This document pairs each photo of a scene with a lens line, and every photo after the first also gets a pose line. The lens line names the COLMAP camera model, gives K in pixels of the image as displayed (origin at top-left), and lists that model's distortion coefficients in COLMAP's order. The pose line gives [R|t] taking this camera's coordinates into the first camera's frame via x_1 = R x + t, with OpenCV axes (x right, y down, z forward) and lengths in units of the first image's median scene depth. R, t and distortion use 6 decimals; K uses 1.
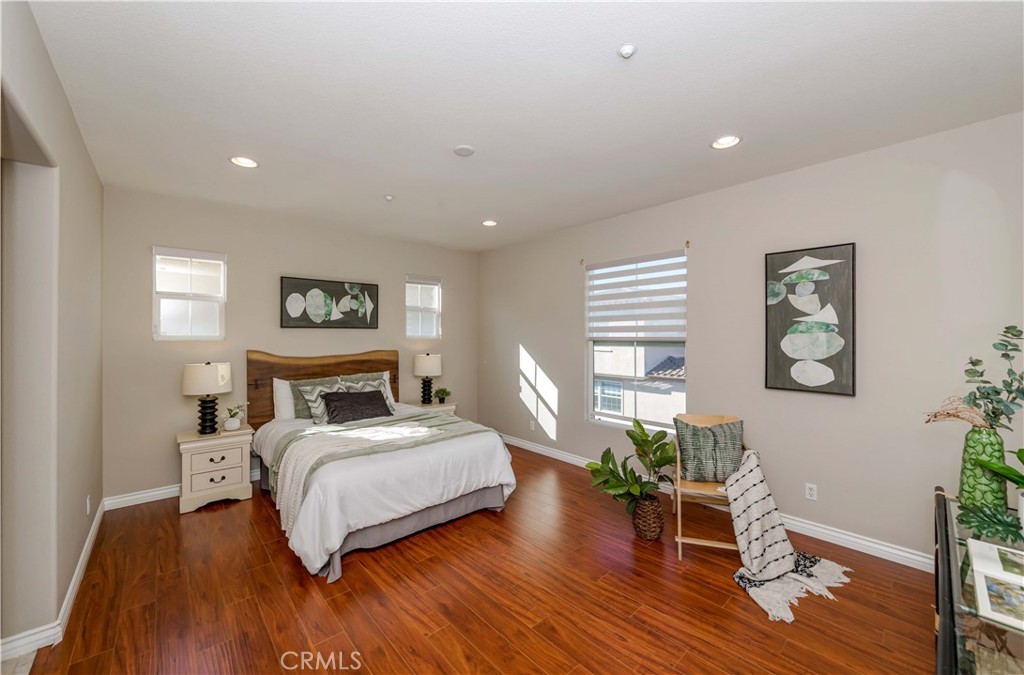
lens RADIAL K [[395.9, 0, 517.8], [0, 395.9, 335.8], [0, 0, 1]] dist [0.015767, -0.000079]
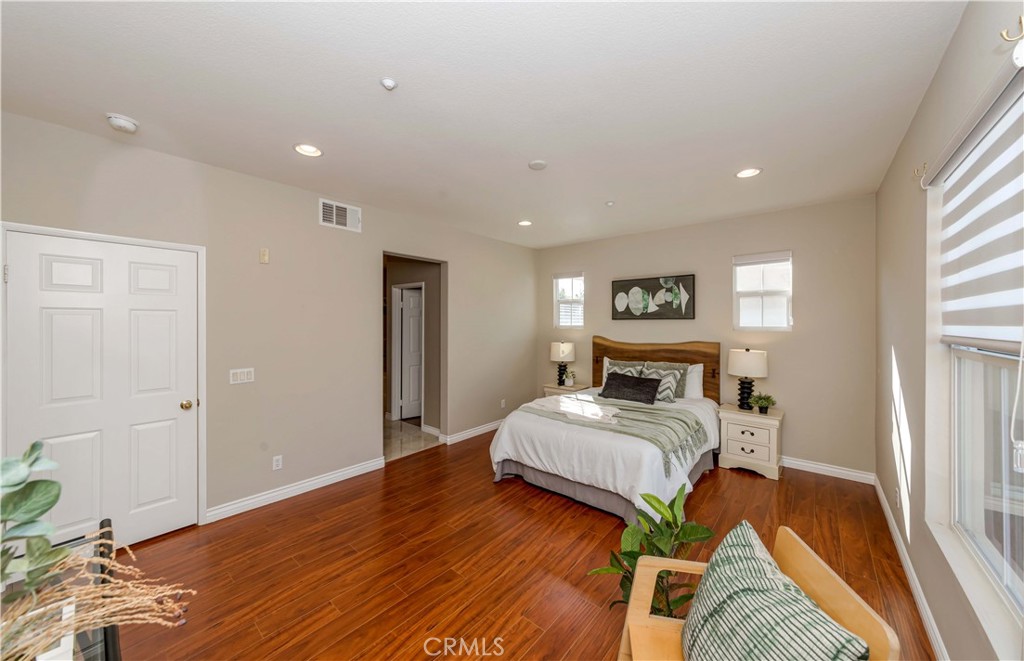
lens RADIAL K [[368.3, 0, 514.9], [0, 368.3, 324.5], [0, 0, 1]] dist [-0.010362, 0.000047]
pose [[0.122998, 0.001100, -0.992406, 0.527756], [-0.007485, 0.999972, 0.000181, -0.001924], [0.992379, 0.007406, 0.123003, 0.482033]]
